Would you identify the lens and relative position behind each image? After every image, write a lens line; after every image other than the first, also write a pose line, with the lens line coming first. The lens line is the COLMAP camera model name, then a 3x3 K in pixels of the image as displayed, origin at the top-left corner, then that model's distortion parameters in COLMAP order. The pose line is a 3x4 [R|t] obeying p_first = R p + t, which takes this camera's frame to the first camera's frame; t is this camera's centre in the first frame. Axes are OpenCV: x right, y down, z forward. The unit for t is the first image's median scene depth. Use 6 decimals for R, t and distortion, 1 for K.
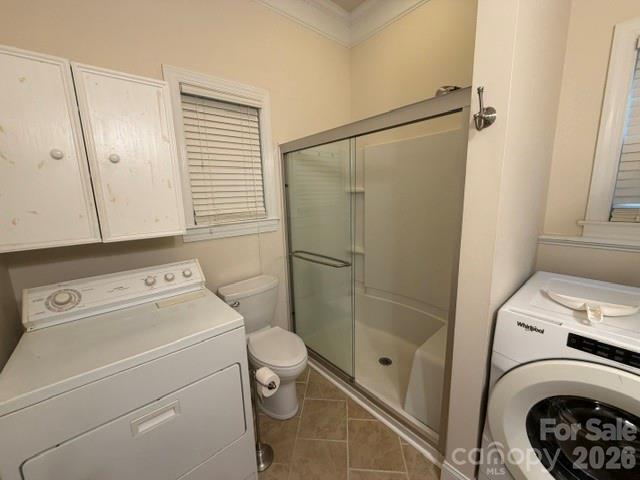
lens RADIAL K [[254.6, 0, 321.6], [0, 254.6, 240.0], [0, 0, 1]] dist [0.001311, -0.000629]
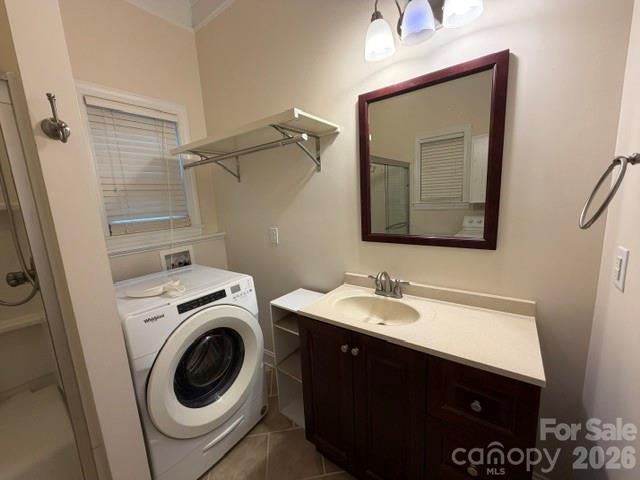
lens RADIAL K [[254.6, 0, 319.7], [0, 254.6, 239.7], [0, 0, 1]] dist [0.001311, -0.000629]
pose [[-0.222172, -0.116329, 0.968043, -0.425220], [0.234885, 0.957230, 0.168937, -0.030522], [-0.946292, 0.264912, -0.185346, 0.335434]]
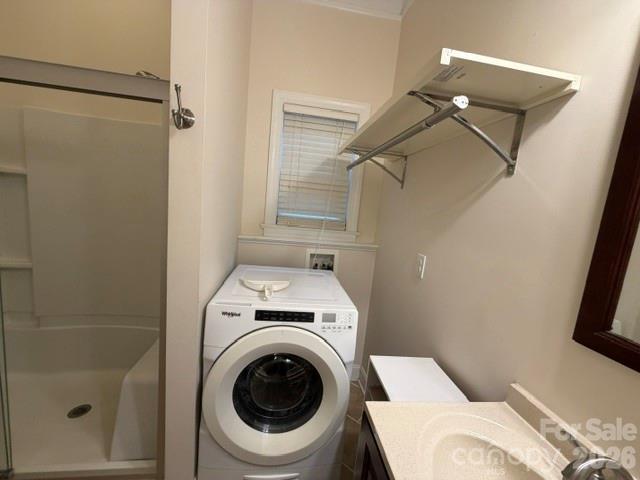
lens RADIAL K [[254.6, 0, 317.6], [0, 254.6, 239.7], [0, 0, 1]] dist [0.001311, -0.000629]
pose [[0.550026, -0.030542, 0.834589, 0.067645], [0.039502, 0.999164, 0.010532, 0.007236], [-0.834213, 0.027175, 0.550772, 0.018547]]
